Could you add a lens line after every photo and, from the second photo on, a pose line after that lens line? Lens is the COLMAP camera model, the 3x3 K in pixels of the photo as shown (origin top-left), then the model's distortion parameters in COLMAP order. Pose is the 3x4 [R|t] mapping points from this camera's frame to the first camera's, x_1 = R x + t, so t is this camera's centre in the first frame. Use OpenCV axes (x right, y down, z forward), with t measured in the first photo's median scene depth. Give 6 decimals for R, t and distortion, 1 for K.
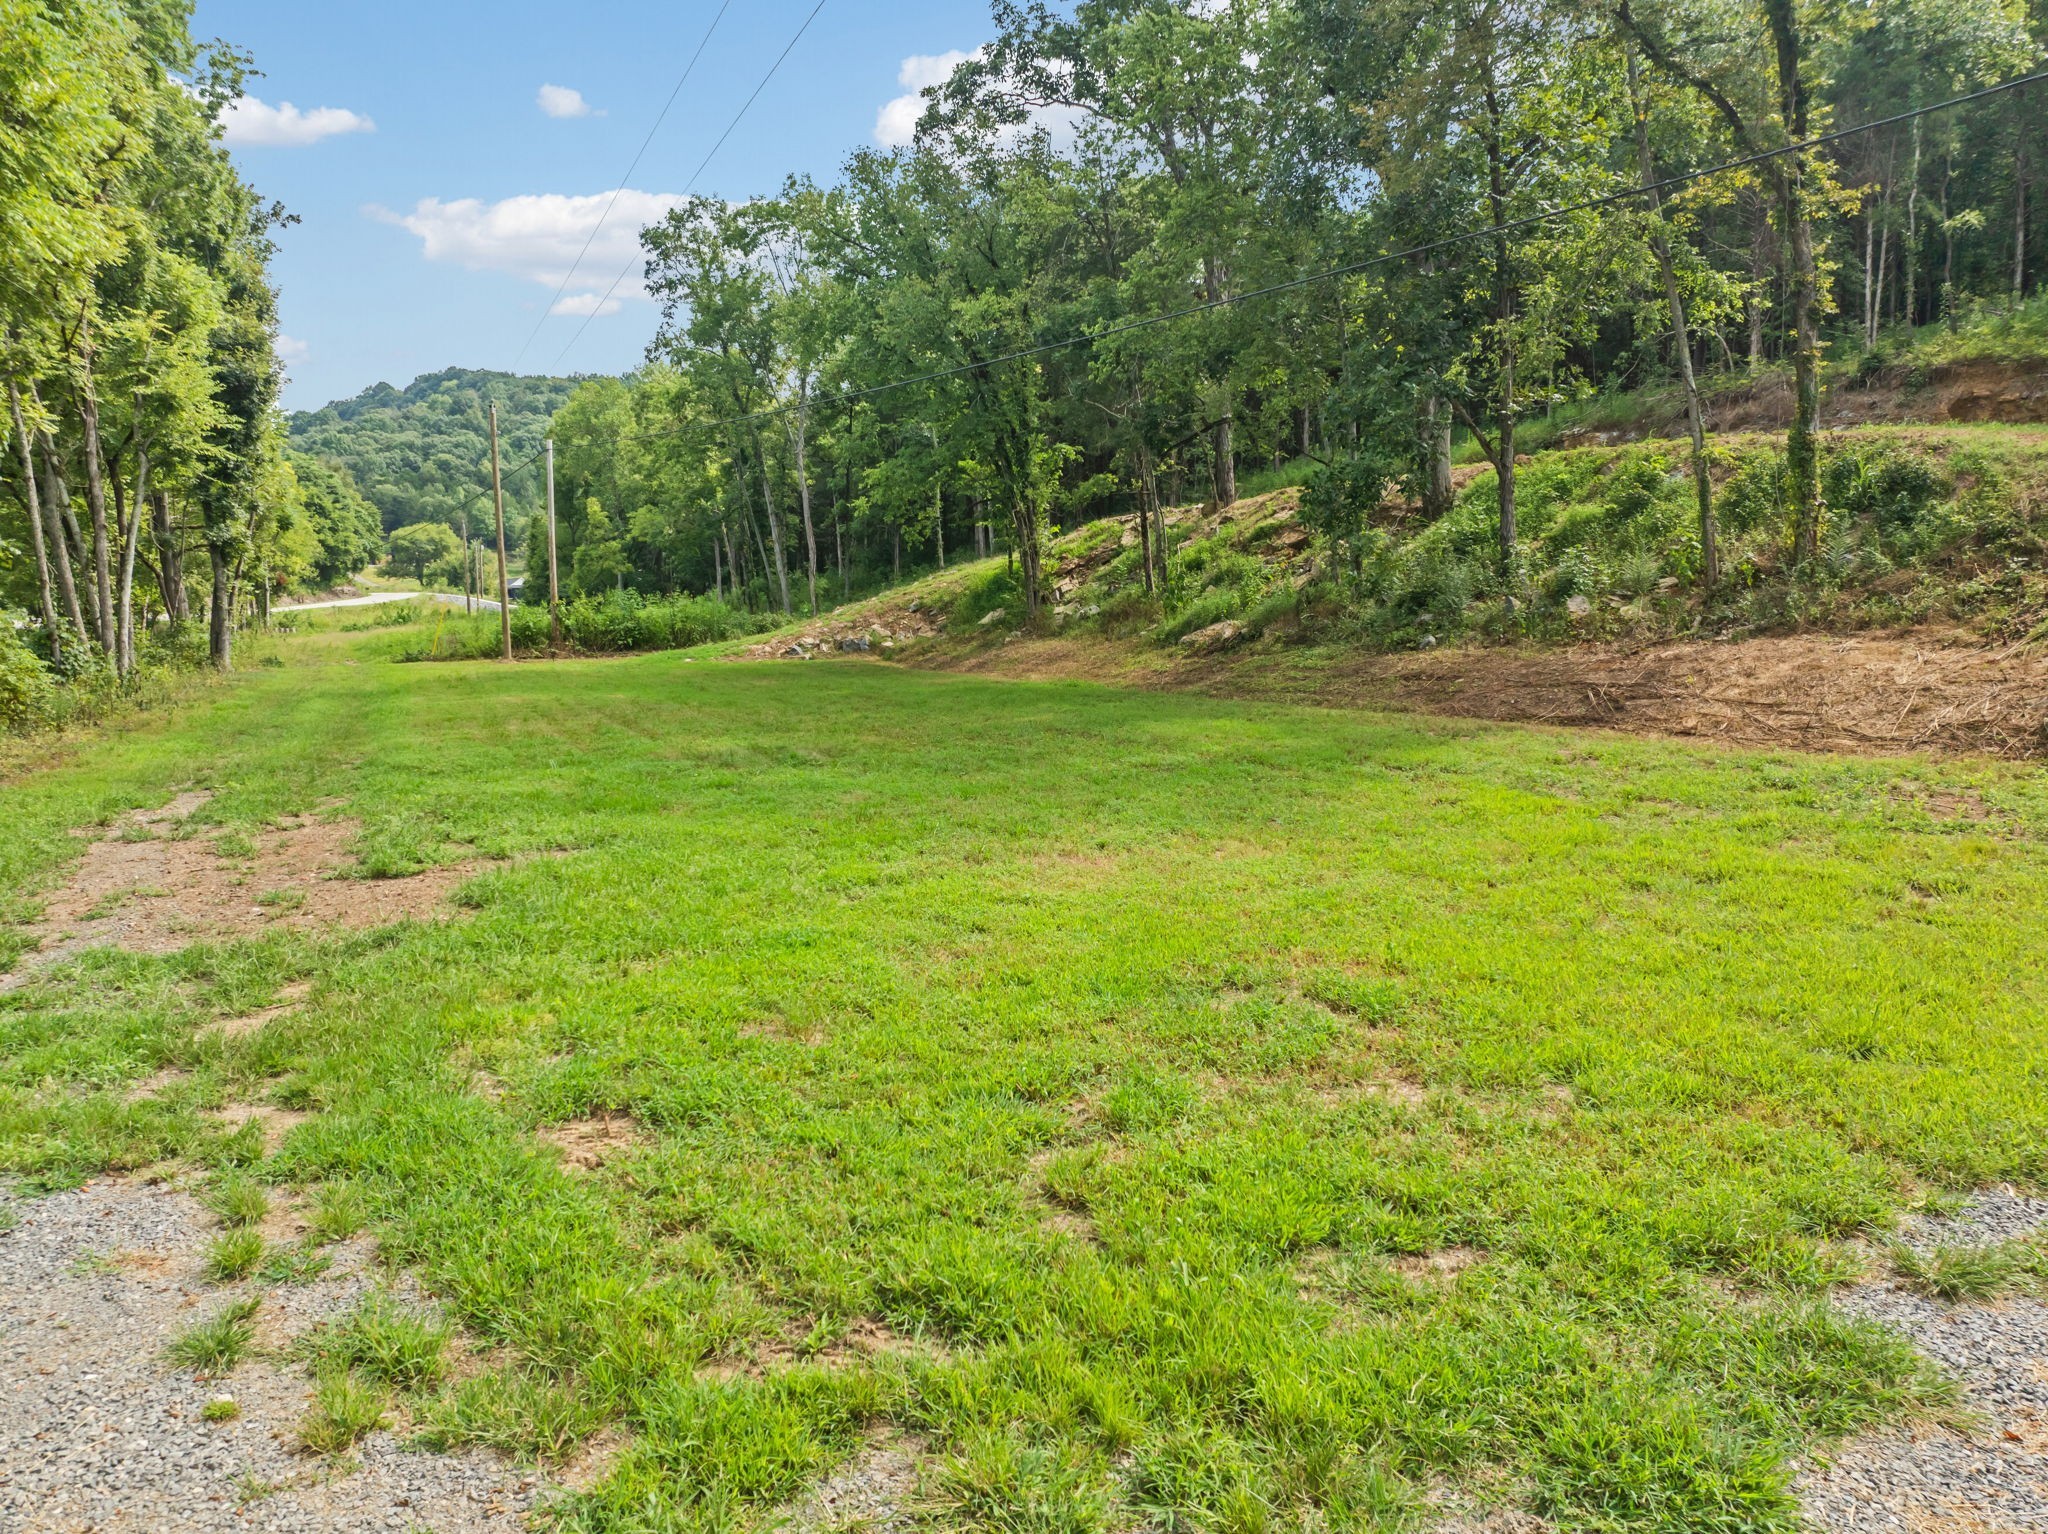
lens RADIAL K [[1453.6, 0, 1025.1], [0, 1453.6, 775.6], [0, 0, 1]] dist [-0.055110, 0.027217]
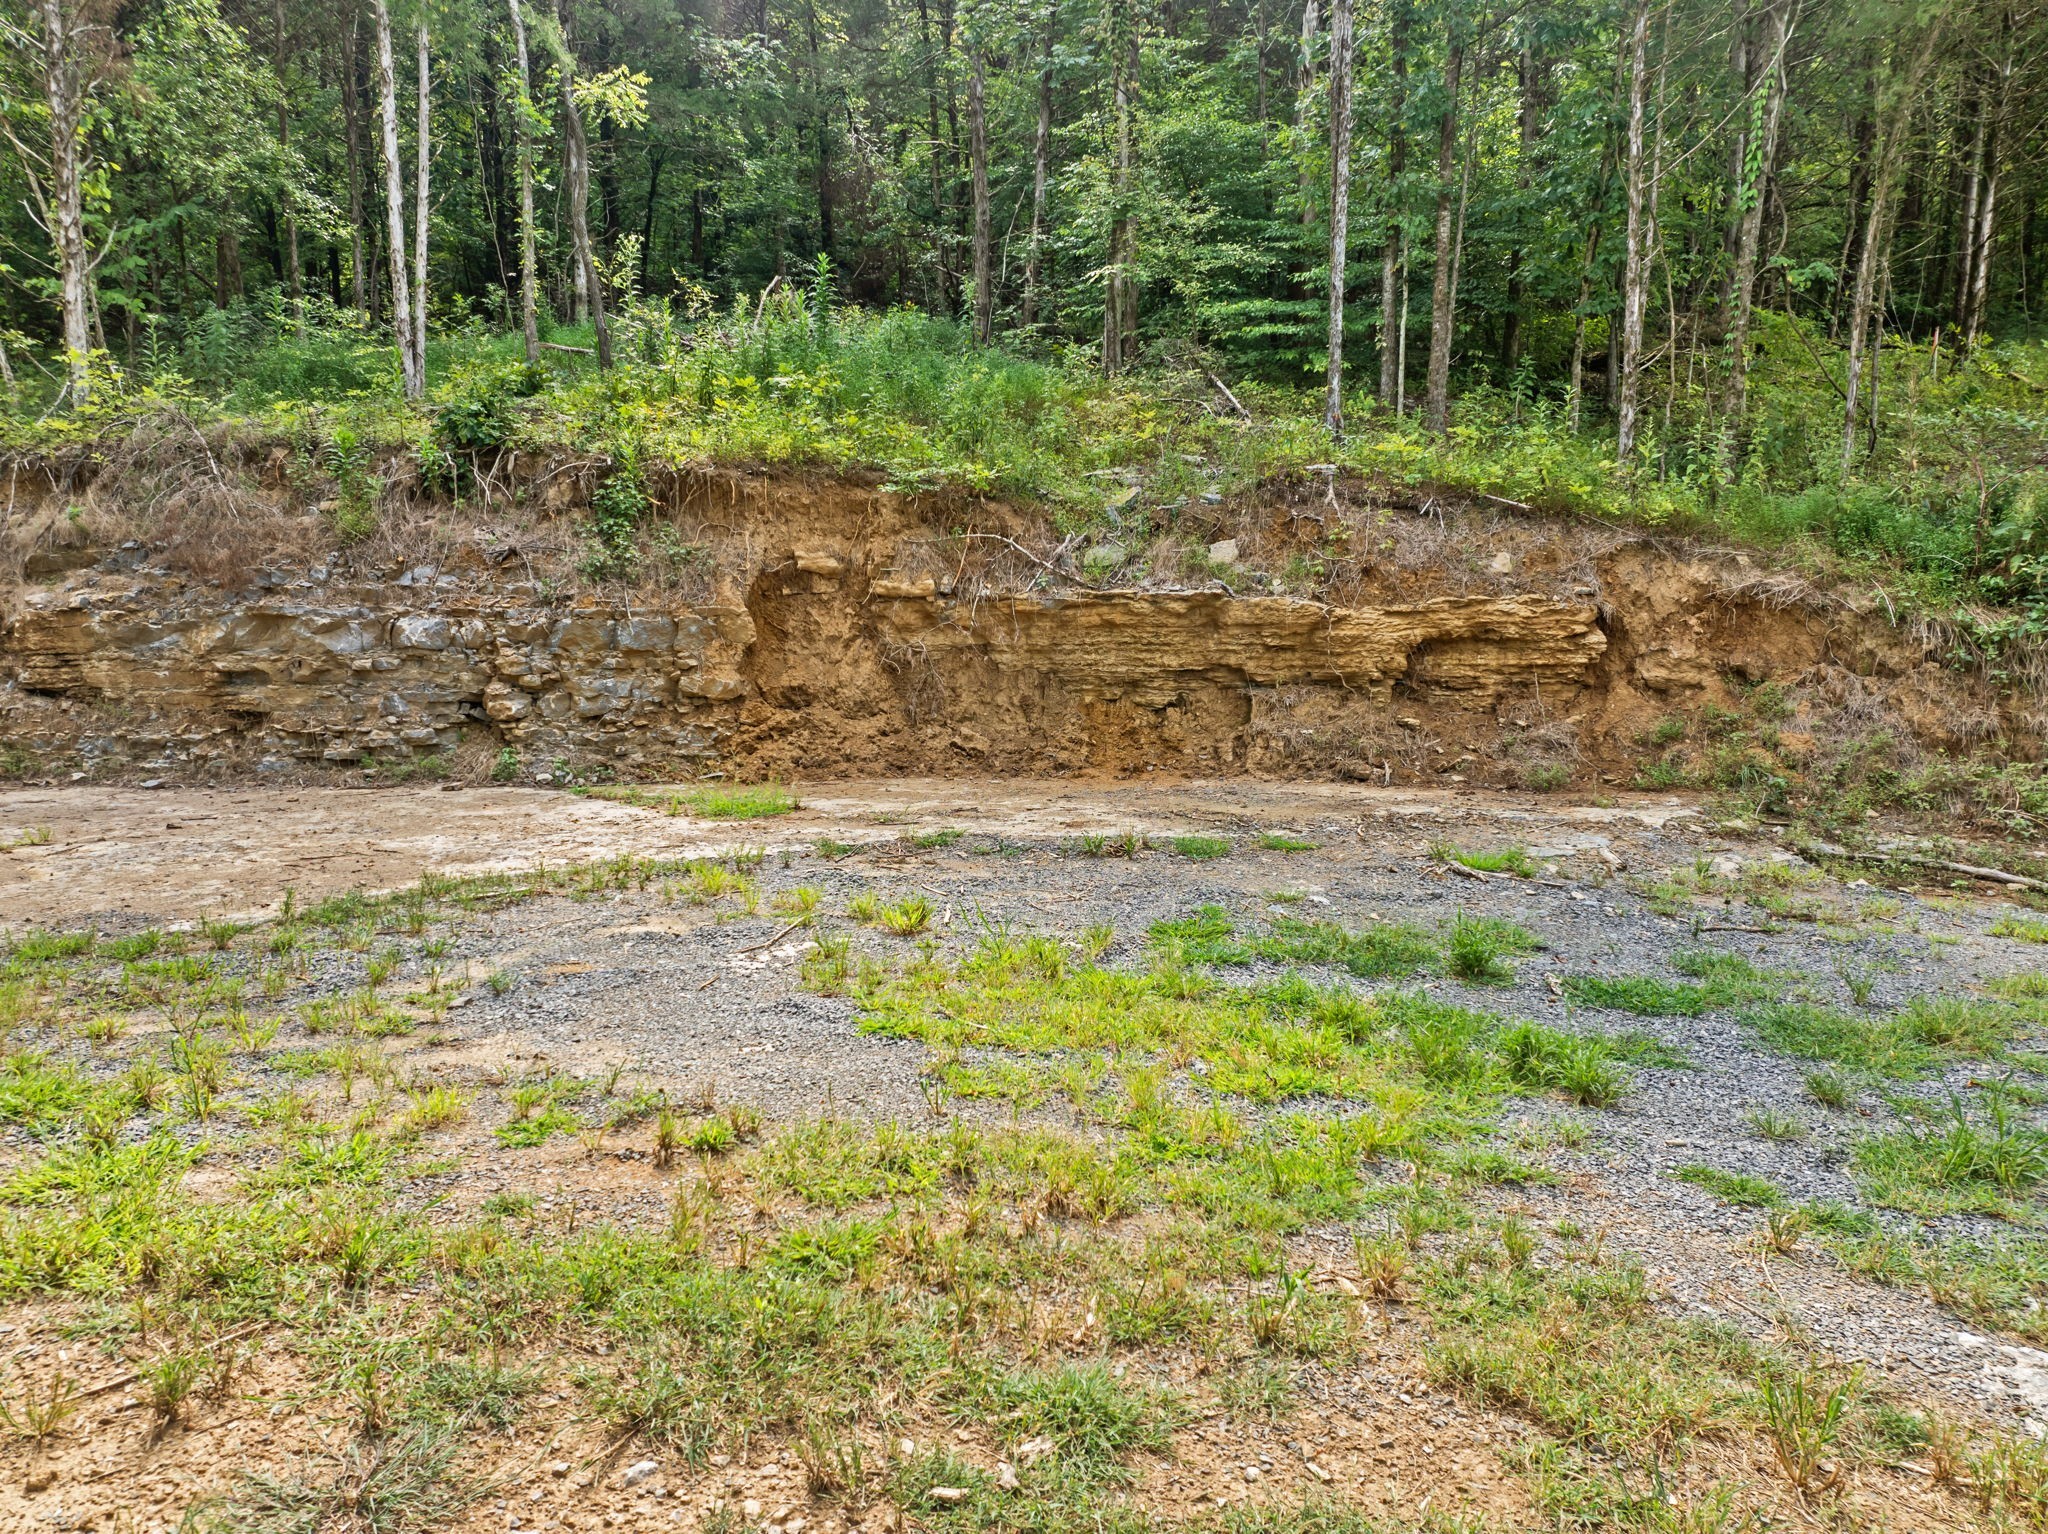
lens RADIAL K [[1456.0, 0, 1025.8], [0, 1456.0, 773.0], [0, 0, 1]] dist [-0.070905, 0.048414]
pose [[0.462137, -0.100306, 0.881117, 0.326791], [0.096552, 0.993367, 0.062444, -0.205696], [-0.881537, 0.056216, 0.468757, 0.692355]]
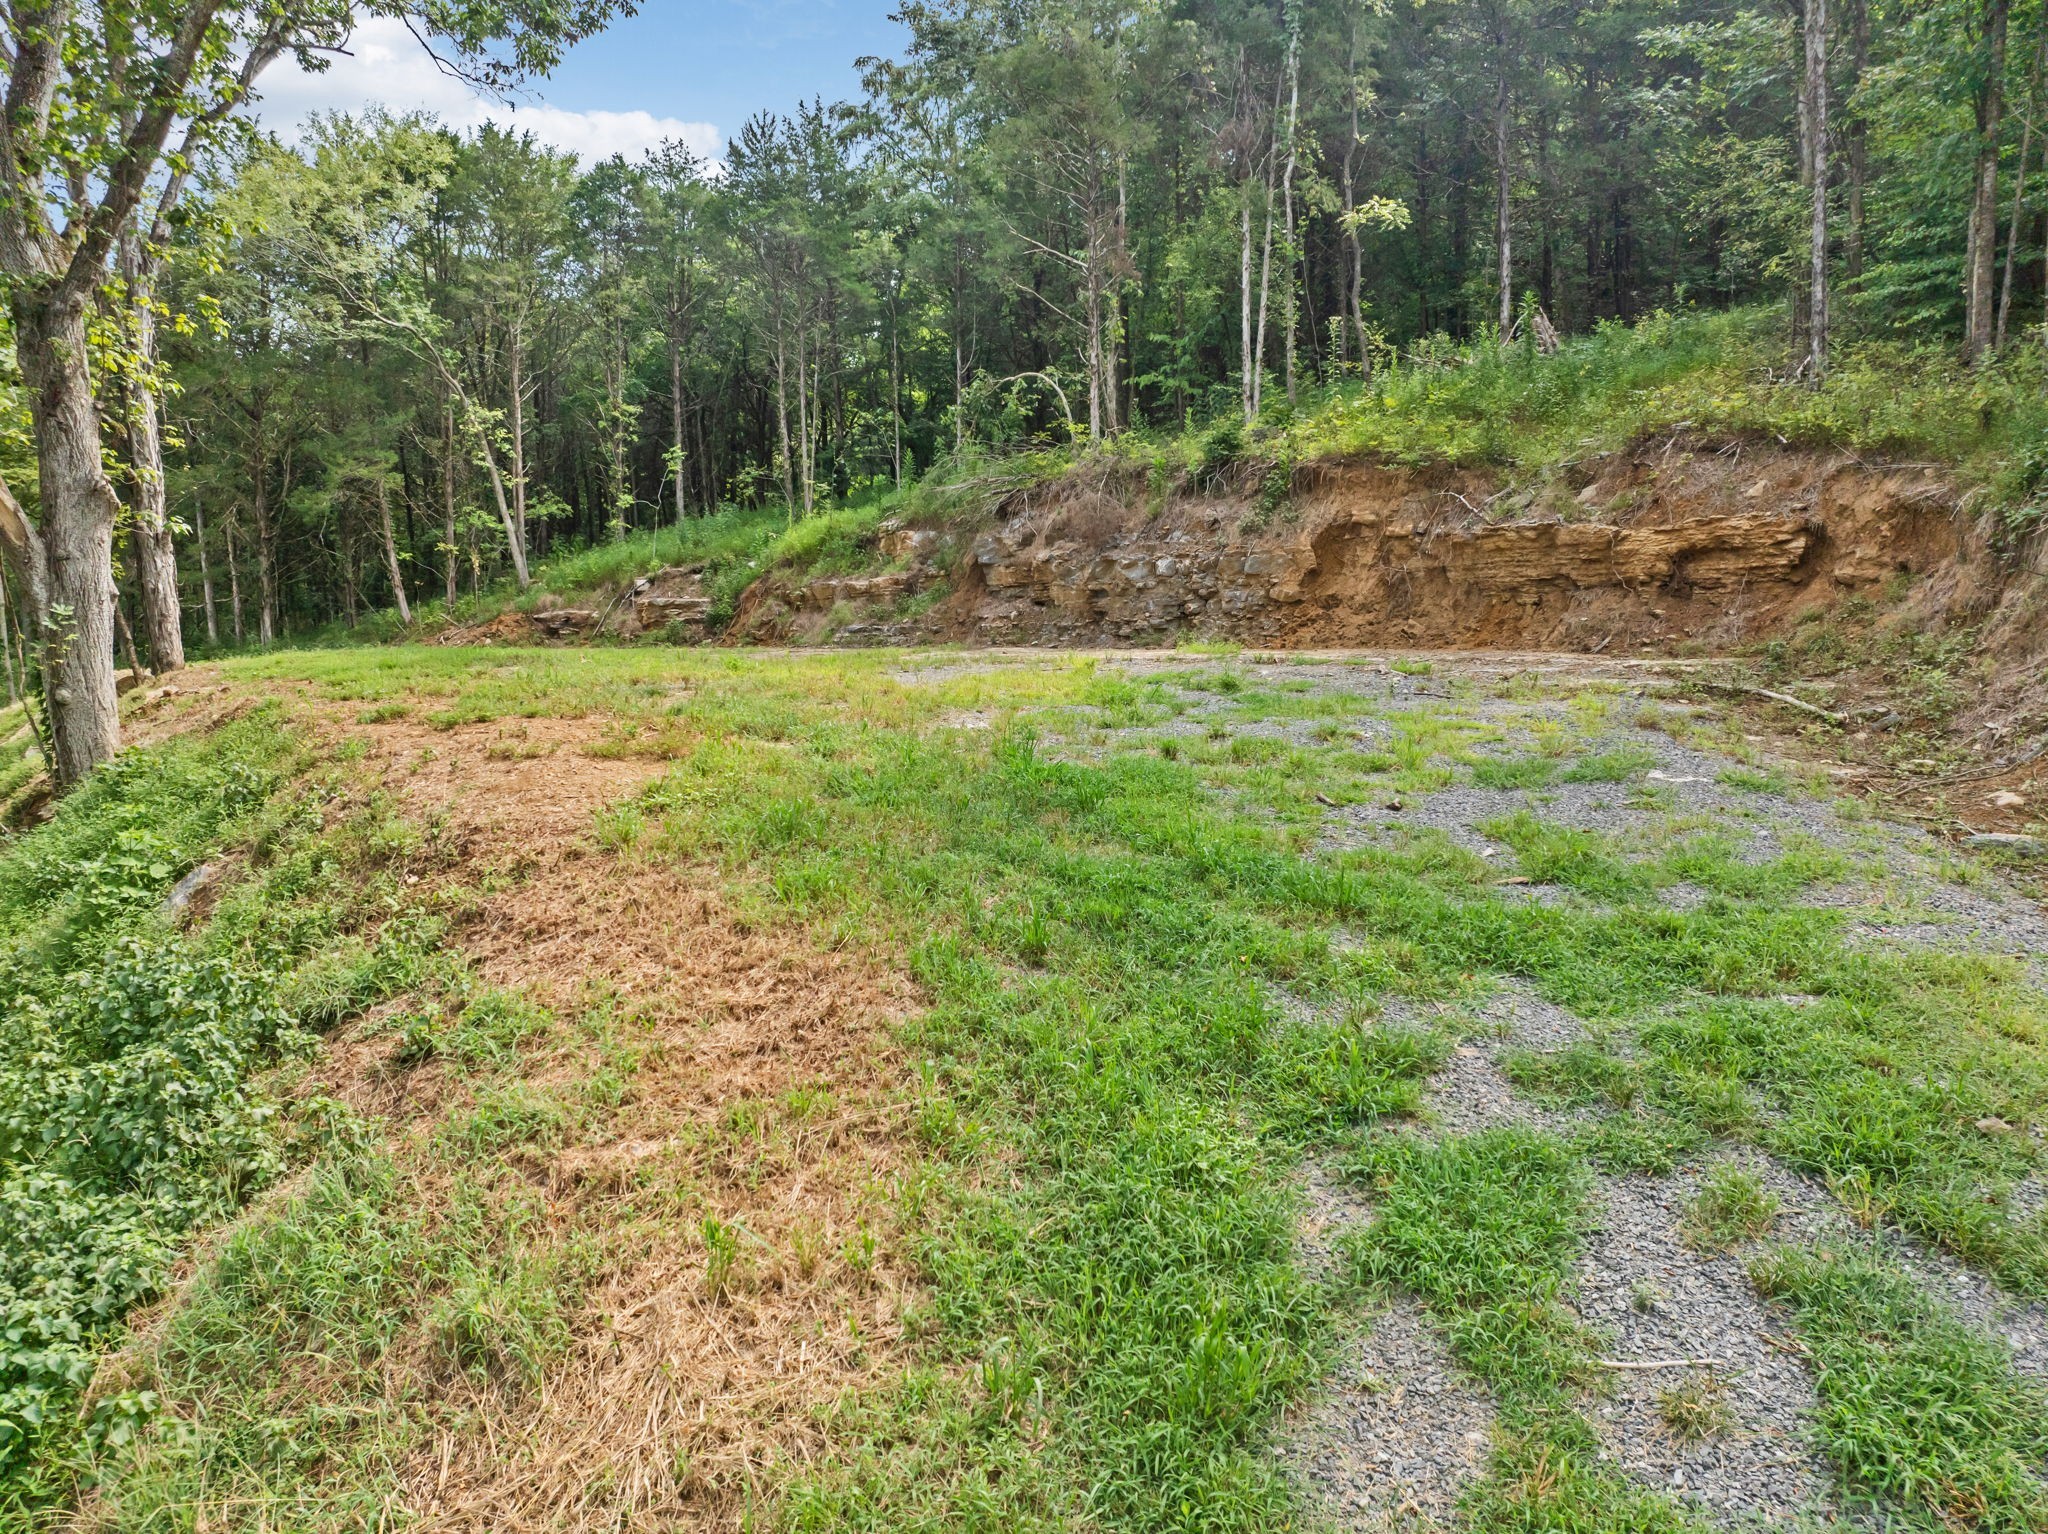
lens RADIAL K [[1454.4, 0, 1024.0], [0, 1454.4, 767.0], [0, 0, 1]] dist [0.008748, -0.108986]
pose [[0.981838, -0.029393, 0.187429, 0.377784], [0.029940, 0.999552, -0.000087, -0.152885], [-0.187342, 0.005697, 0.982278, 0.404389]]
